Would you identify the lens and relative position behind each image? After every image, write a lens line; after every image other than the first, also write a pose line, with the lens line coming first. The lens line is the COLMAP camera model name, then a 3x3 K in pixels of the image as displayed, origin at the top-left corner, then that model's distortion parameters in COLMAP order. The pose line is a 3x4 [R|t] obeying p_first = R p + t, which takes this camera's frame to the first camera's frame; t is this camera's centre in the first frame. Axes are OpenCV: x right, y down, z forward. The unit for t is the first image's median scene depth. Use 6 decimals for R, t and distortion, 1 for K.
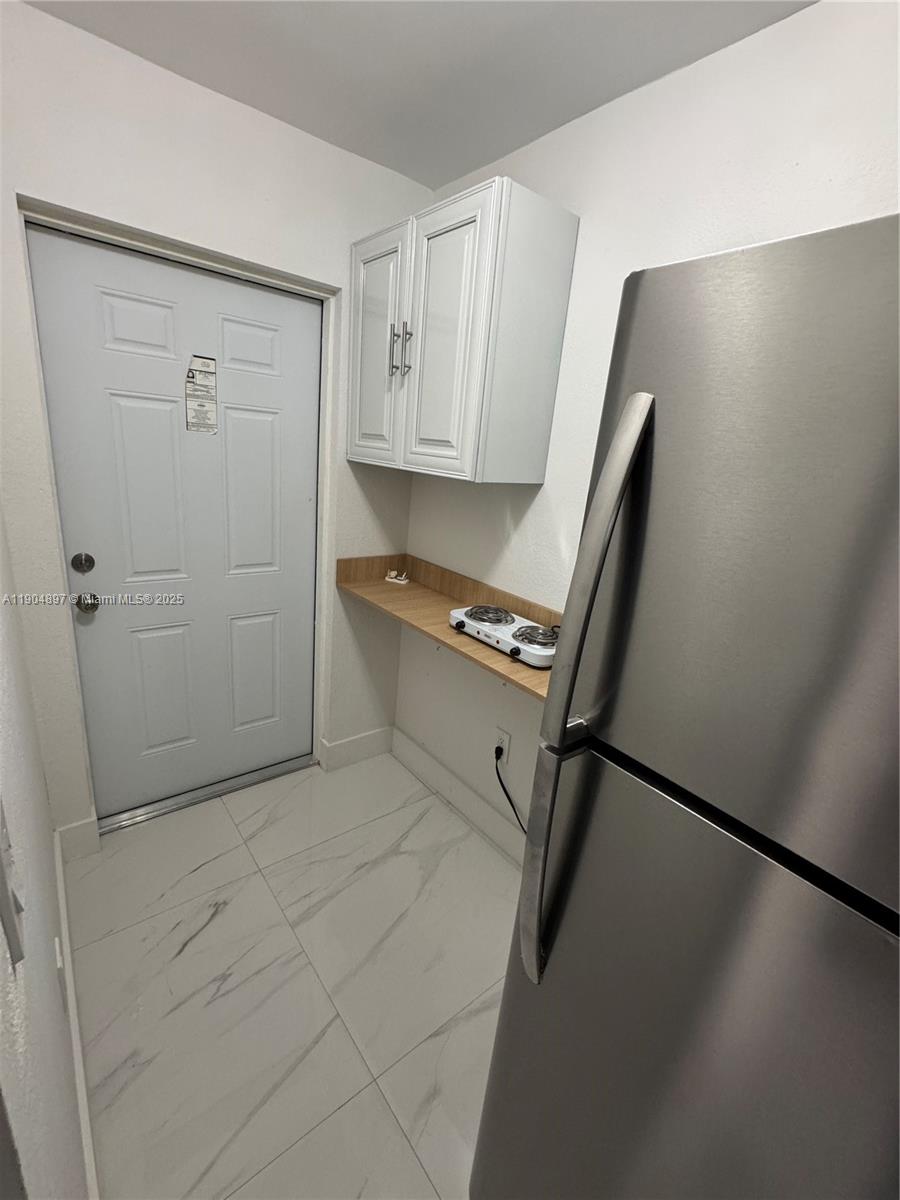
lens RADIAL K [[520.7, 0, 454.2], [0, 520.7, 598.9], [0, 0, 1]] dist [-0.001206, -0.000428]
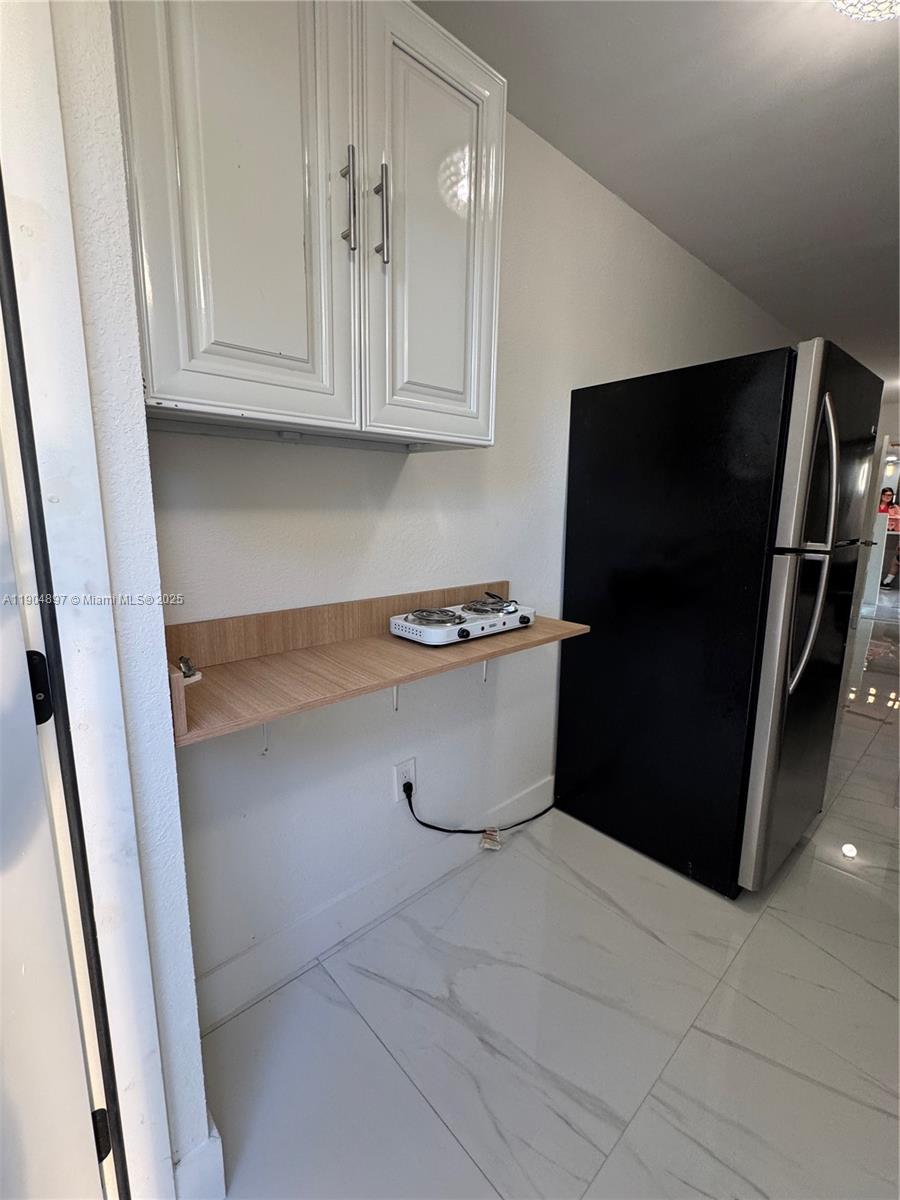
lens RADIAL K [[517.4, 0, 446.3], [0, 517.4, 605.6], [0, 0, 1]] dist [-0.000390, -0.000198]
pose [[-0.056878, -0.275197, 0.959704, -0.724206], [0.274115, 0.920014, 0.280062, -0.215115], [-0.960013, 0.278999, 0.023107, 0.988217]]
